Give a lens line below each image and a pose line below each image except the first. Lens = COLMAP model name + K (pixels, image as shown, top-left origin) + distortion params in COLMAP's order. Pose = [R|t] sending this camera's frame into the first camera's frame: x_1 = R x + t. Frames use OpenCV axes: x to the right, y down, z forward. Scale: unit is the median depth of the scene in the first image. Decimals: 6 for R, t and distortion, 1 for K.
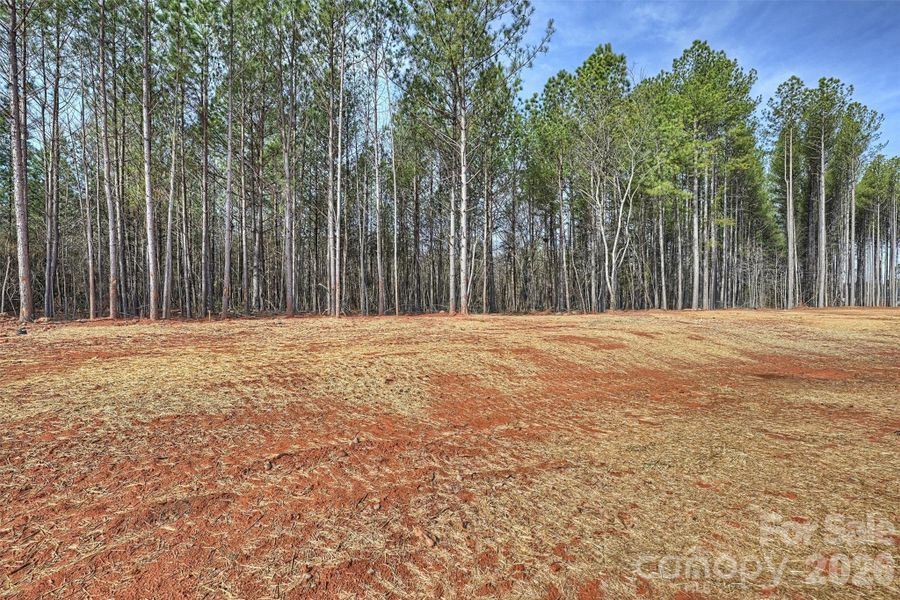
lens RADIAL K [[366.0, 0, 450.0], [0, 366.0, 300.0], [0, 0, 1]] dist [-0.000659, -0.000211]
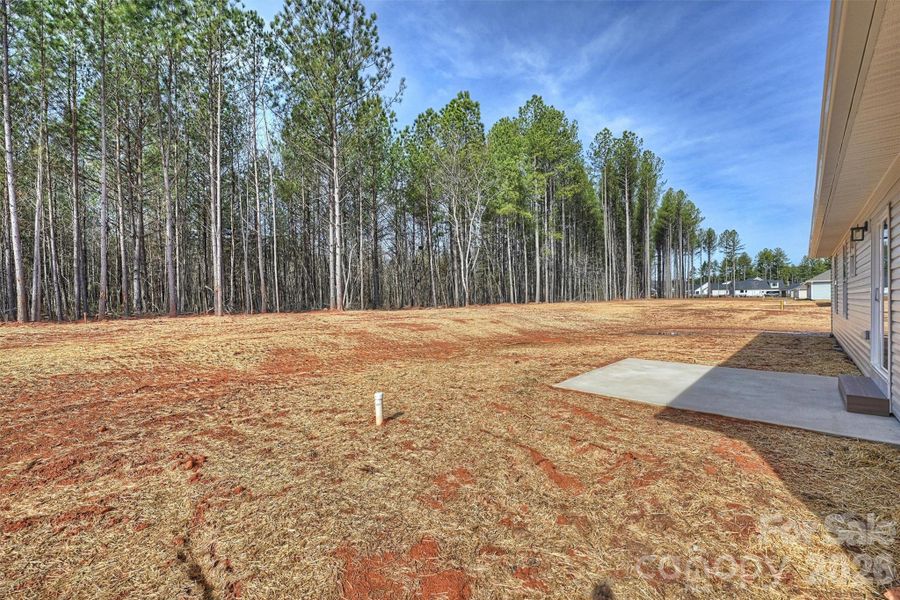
lens RADIAL K [[348.6, 0, 449.1], [0, 348.6, 300.0], [0, 0, 1]] dist [-0.000757, -0.000268]
pose [[0.972398, -0.019012, 0.232554, 0.105443], [0.017891, 0.999816, 0.006927, 0.002809], [-0.232643, -0.002575, 0.972559, -0.176133]]
